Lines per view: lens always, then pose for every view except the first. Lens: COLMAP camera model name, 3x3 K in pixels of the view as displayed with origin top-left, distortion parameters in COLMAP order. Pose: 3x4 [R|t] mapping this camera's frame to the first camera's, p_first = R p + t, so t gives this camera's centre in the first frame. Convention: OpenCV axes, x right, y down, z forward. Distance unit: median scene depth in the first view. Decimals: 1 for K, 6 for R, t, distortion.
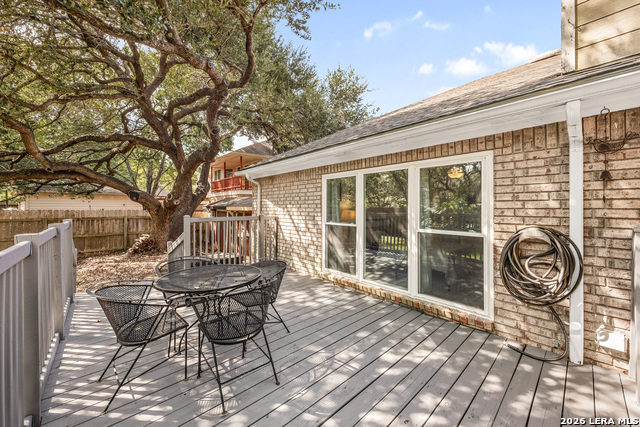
lens RADIAL K [[238.7, 0, 309.5], [0, 238.7, 212.4], [0, 0, 1]] dist [-0.017721, -0.000021]
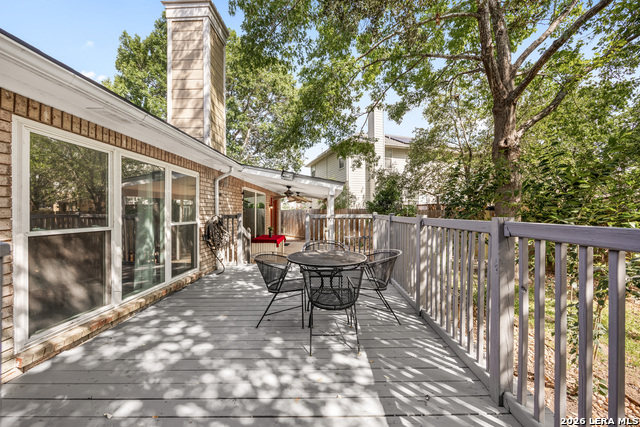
lens RADIAL K [[238.7, 0, 318.4], [0, 238.7, 210.7], [0, 0, 1]] dist [-0.017721, -0.000021]
pose [[-0.746339, -0.012521, 0.665449, -0.724734], [-0.004719, 0.999897, 0.013522, -0.008295], [-0.665550, 0.006952, -0.746321, 1.200477]]
